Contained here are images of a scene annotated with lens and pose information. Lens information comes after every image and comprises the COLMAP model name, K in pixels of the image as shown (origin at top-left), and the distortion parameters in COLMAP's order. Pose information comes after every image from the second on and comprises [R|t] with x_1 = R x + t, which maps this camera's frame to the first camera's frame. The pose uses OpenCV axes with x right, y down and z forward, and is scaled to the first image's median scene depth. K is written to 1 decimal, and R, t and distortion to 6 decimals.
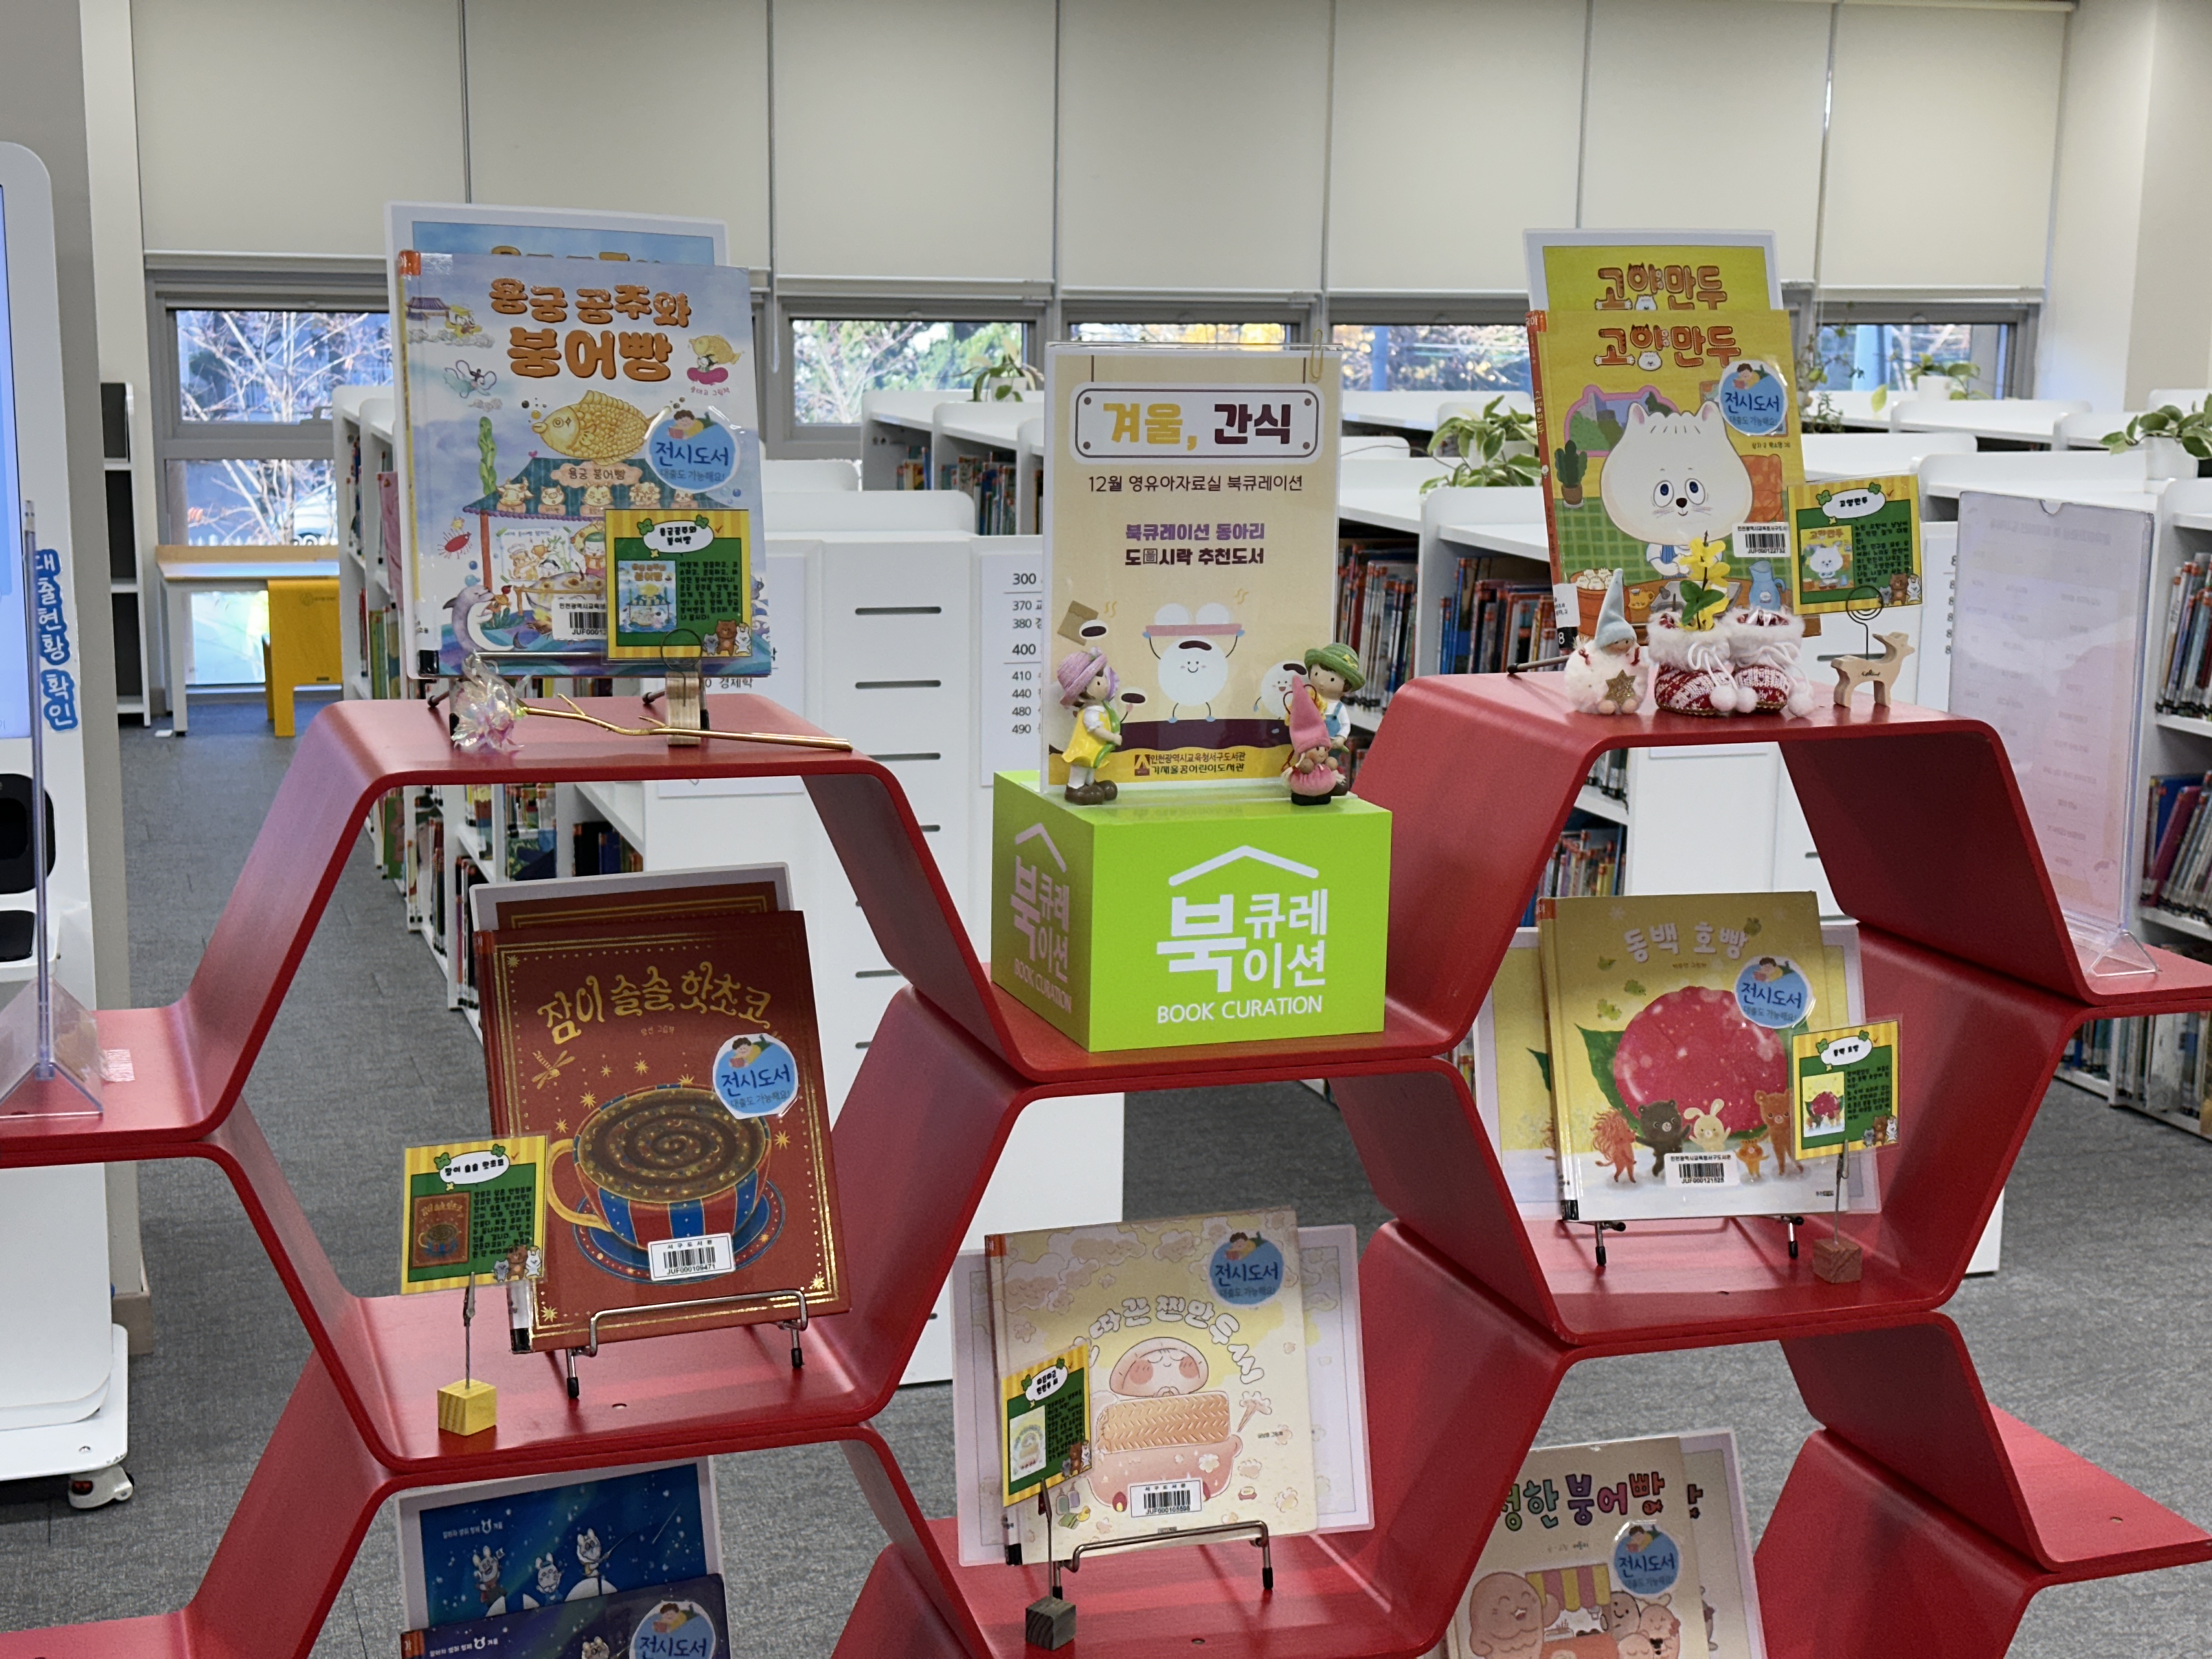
lens RADIAL K [[3217.2, 0, 1165.3], [0, 3217.2, 748.6], [0, 0, 1]] dist [0.134043, 0.000000]
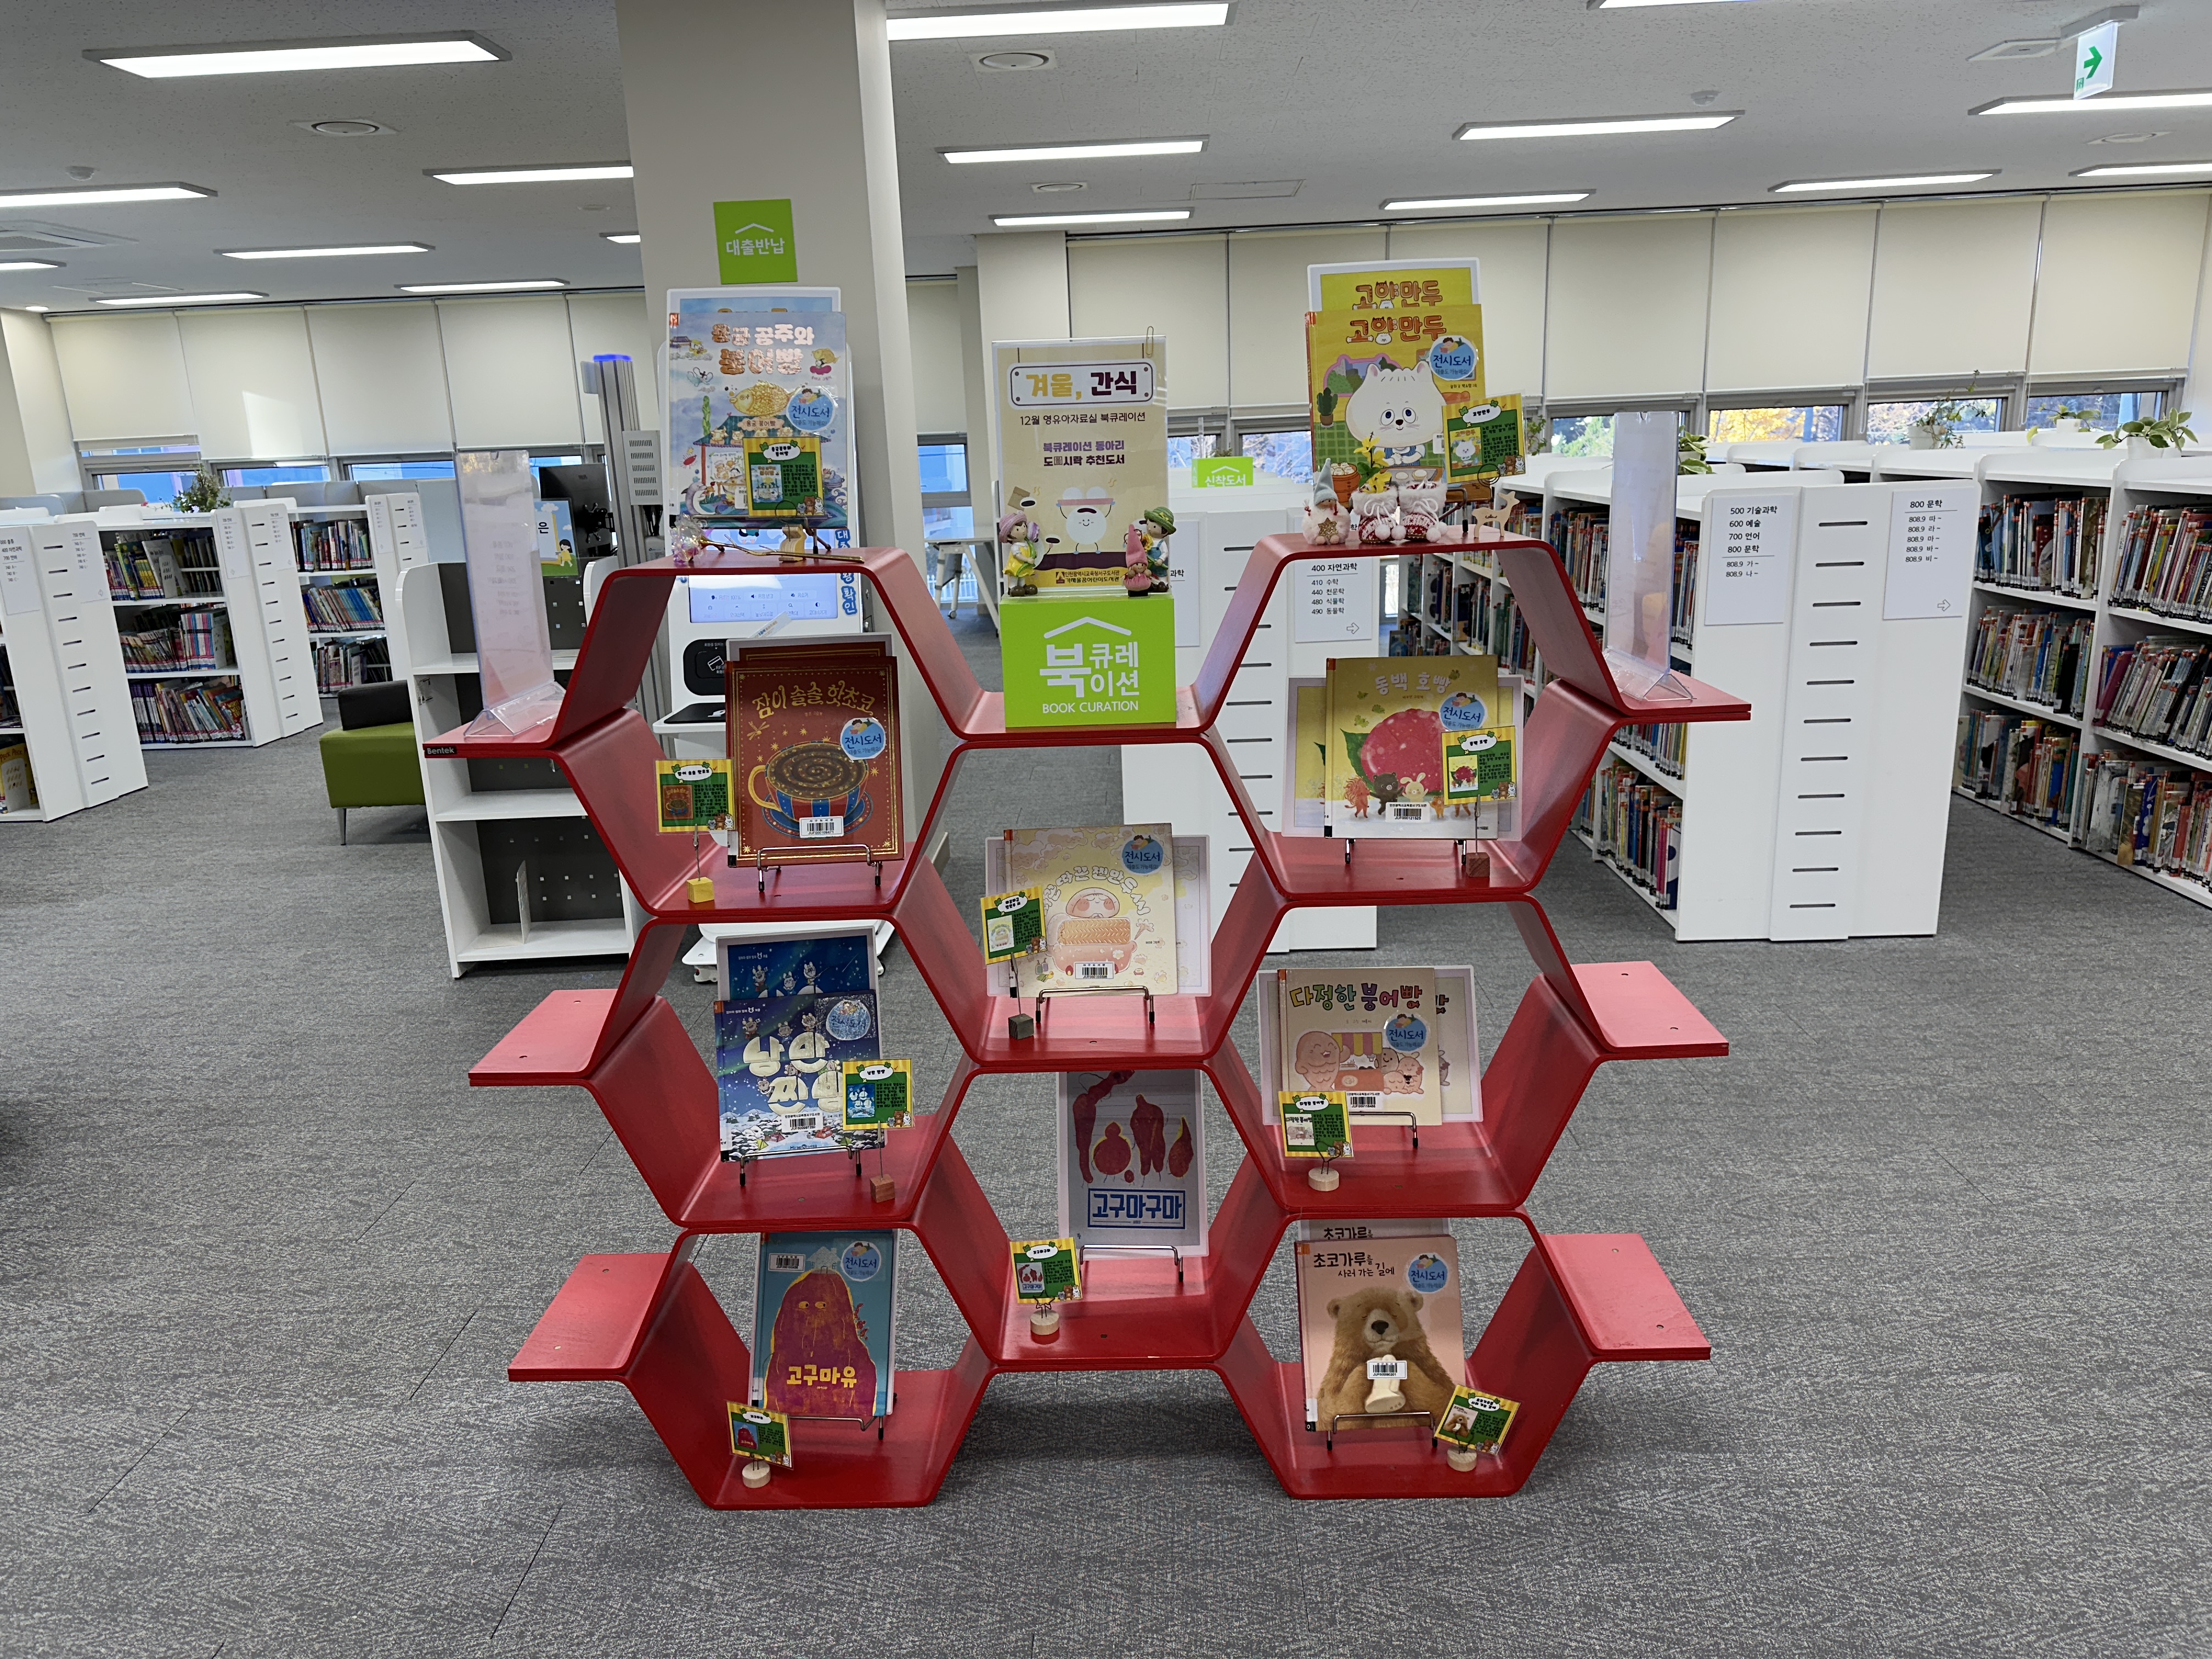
lens RADIAL K [[1597.9, 0, 1031.5], [0, 1597.9, 799.5], [0, 0, 1]] dist [0.099305, -0.075689]
pose [[0.933823, 0.032741, -0.356233, 0.300268], [-0.002903, 0.996464, 0.083974, 0.053580], [0.357723, -0.077383, 0.930616, 0.124916]]
